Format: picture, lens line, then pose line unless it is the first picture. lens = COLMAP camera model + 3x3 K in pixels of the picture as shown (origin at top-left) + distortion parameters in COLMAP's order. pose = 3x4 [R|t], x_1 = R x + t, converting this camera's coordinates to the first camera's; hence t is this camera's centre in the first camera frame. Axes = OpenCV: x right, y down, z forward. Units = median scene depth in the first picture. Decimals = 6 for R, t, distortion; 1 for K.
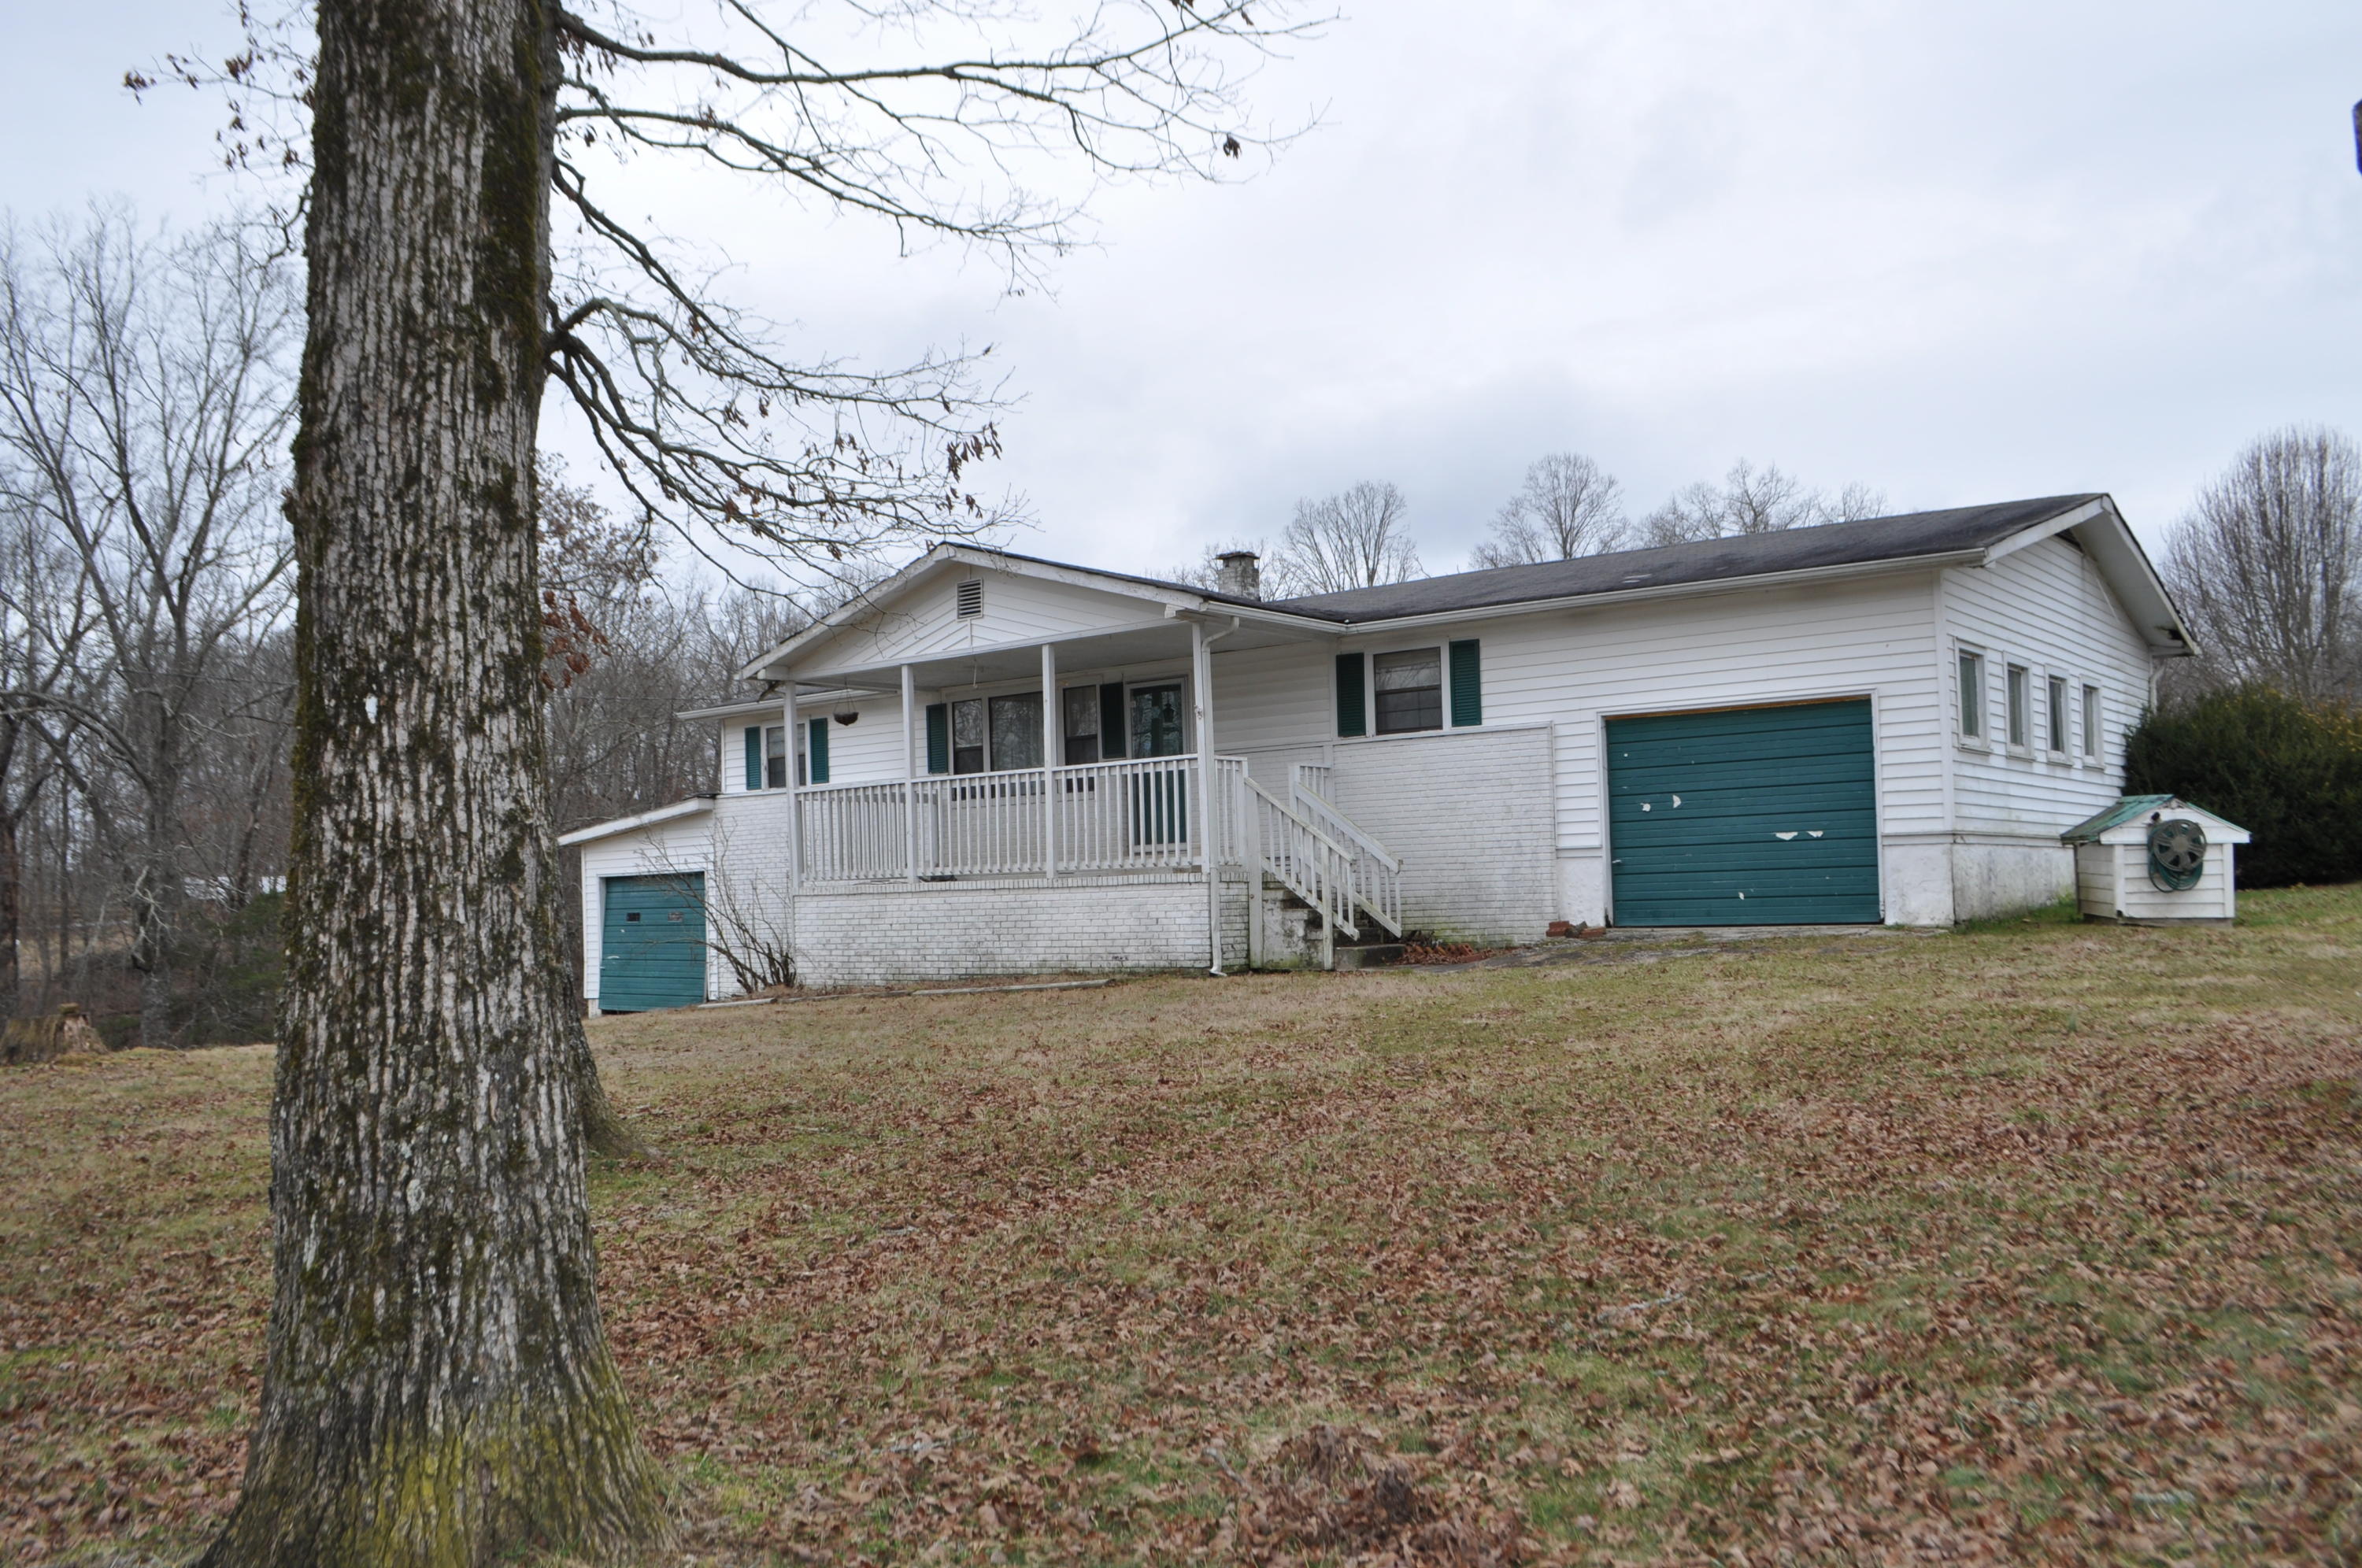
lens RADIAL K [[1895.0, 0, 1187.2], [0, 1895.0, 813.1], [0, 0, 1]] dist [-0.083626, 0.011180]
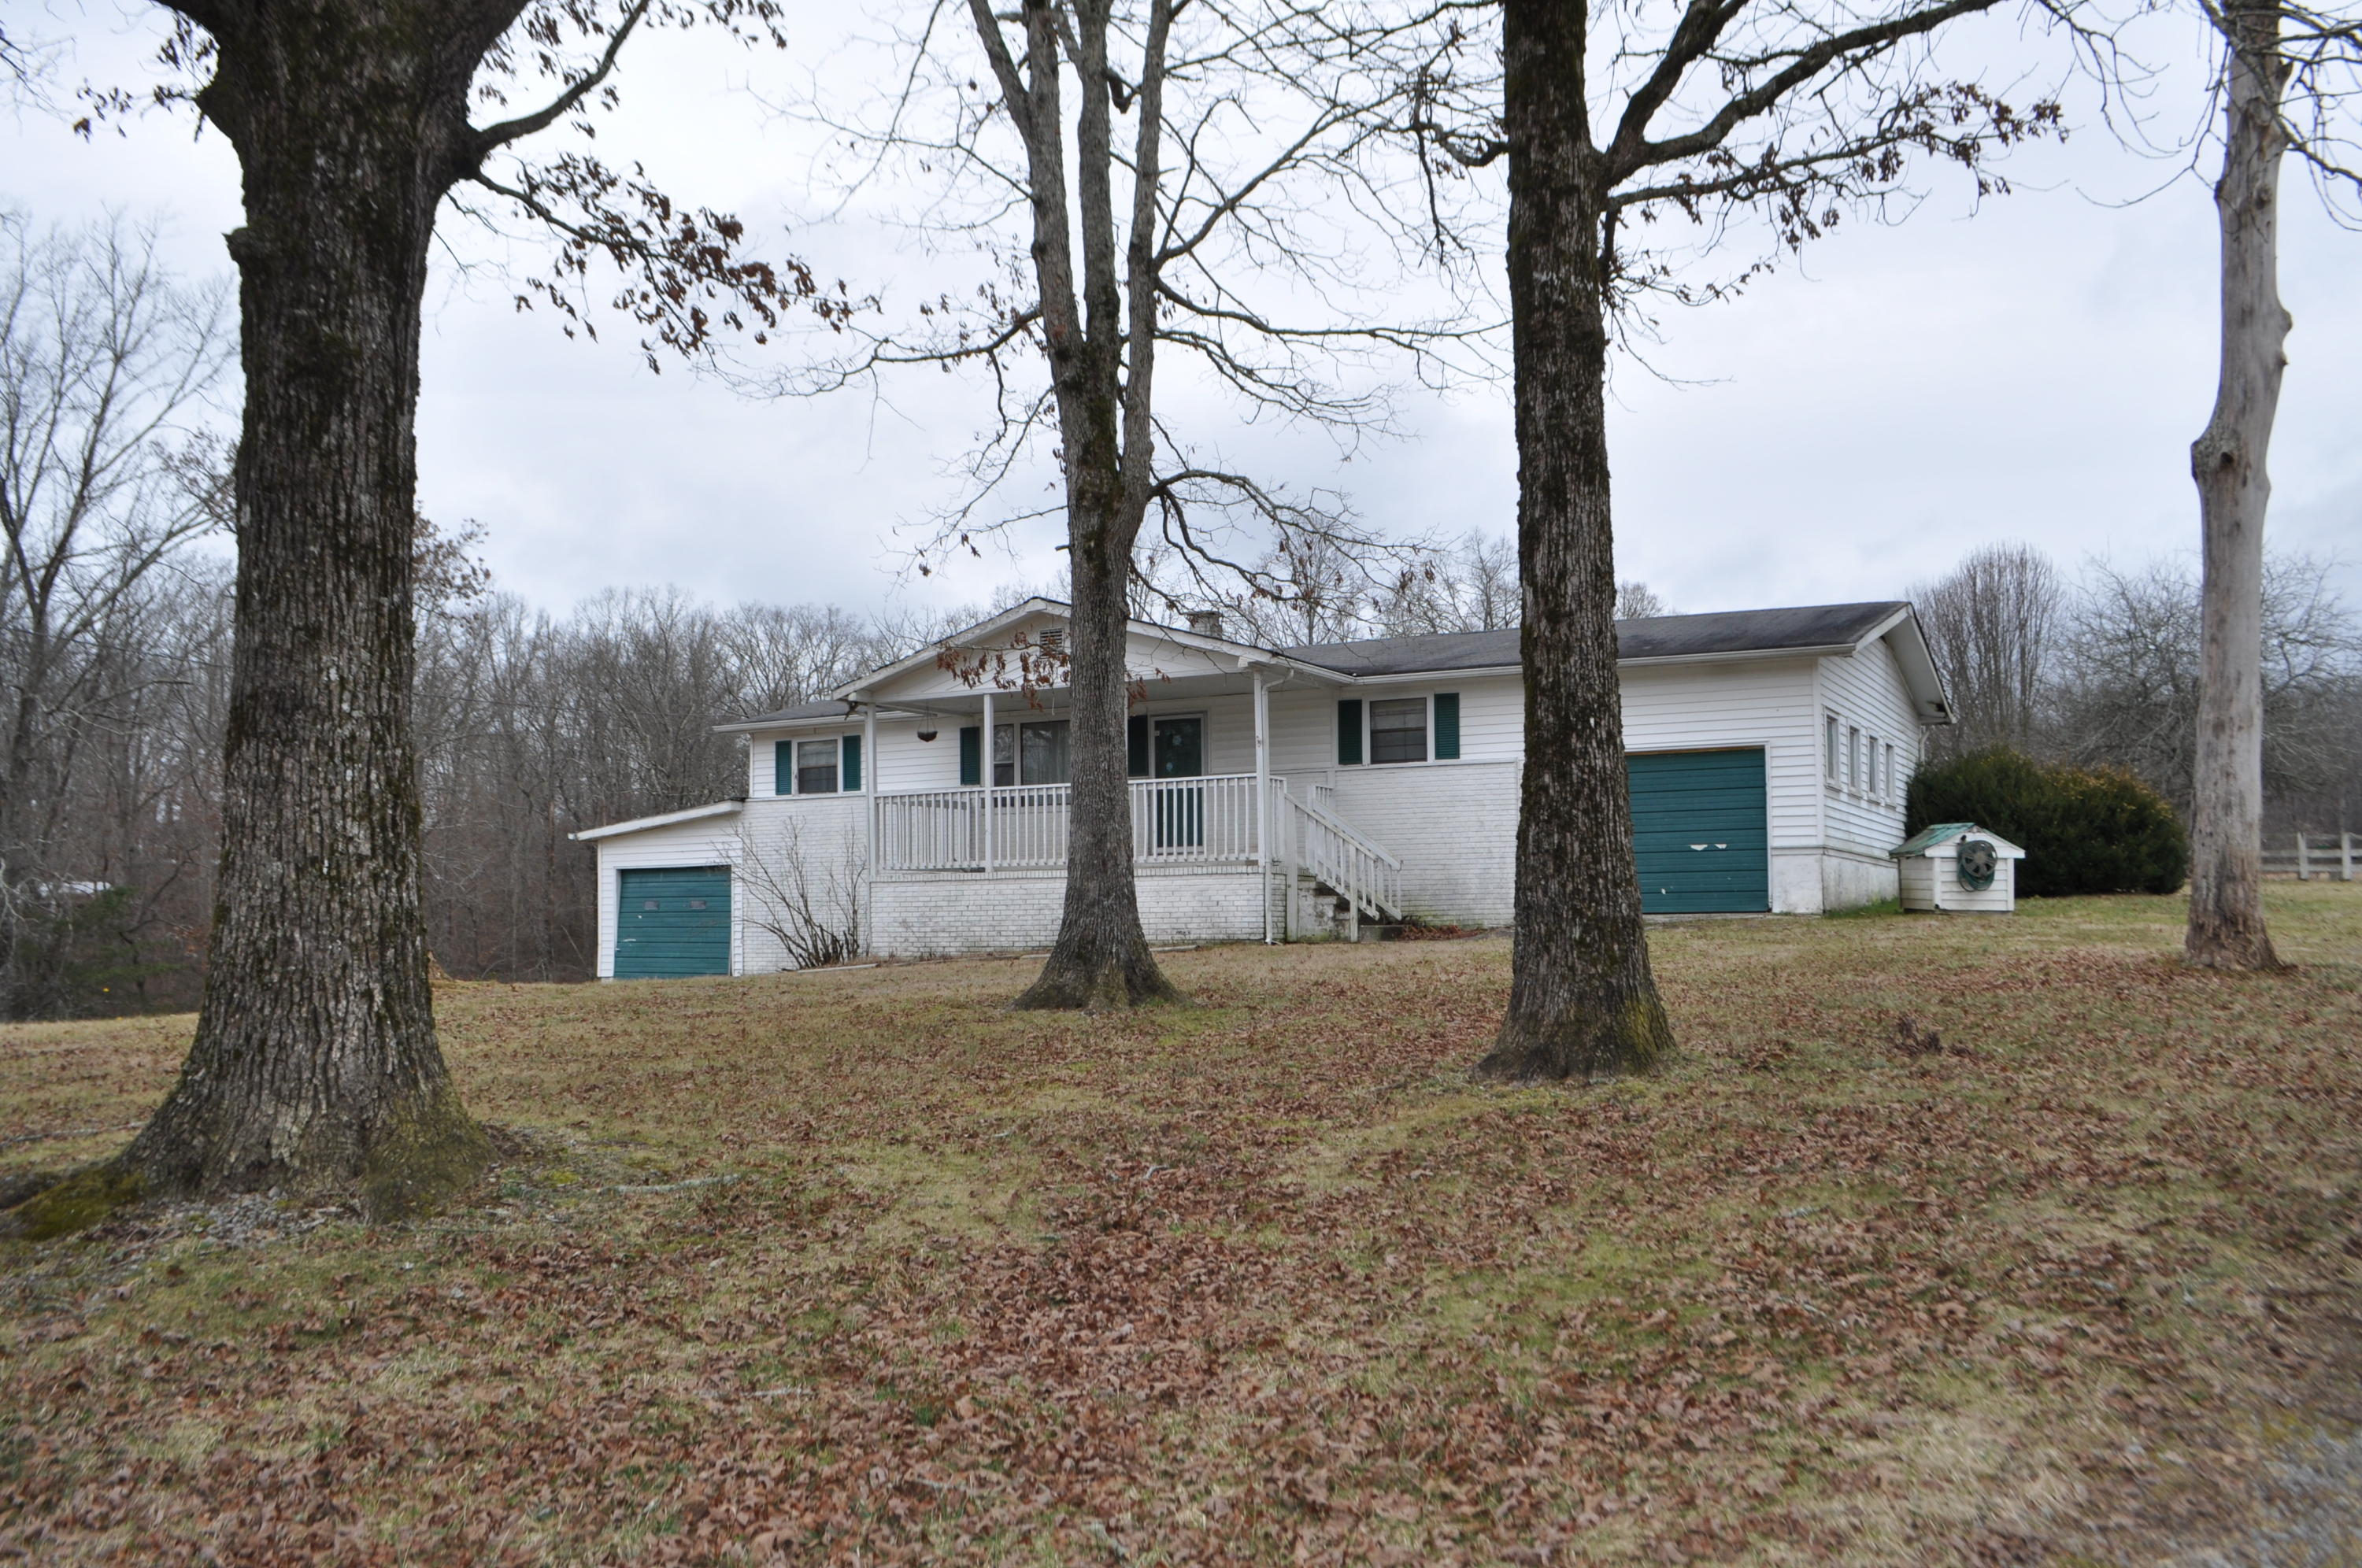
lens RADIAL K [[1895.0, 0, 1187.2], [0, 1895.0, 813.1], [0, 0, 1]] dist [-0.083626, 0.011180]
pose [[0.985739, 0.029287, 0.165711, -0.250448], [-0.026031, 0.999424, -0.021789, 0.024685], [-0.166253, 0.017165, 0.985934, -0.258072]]
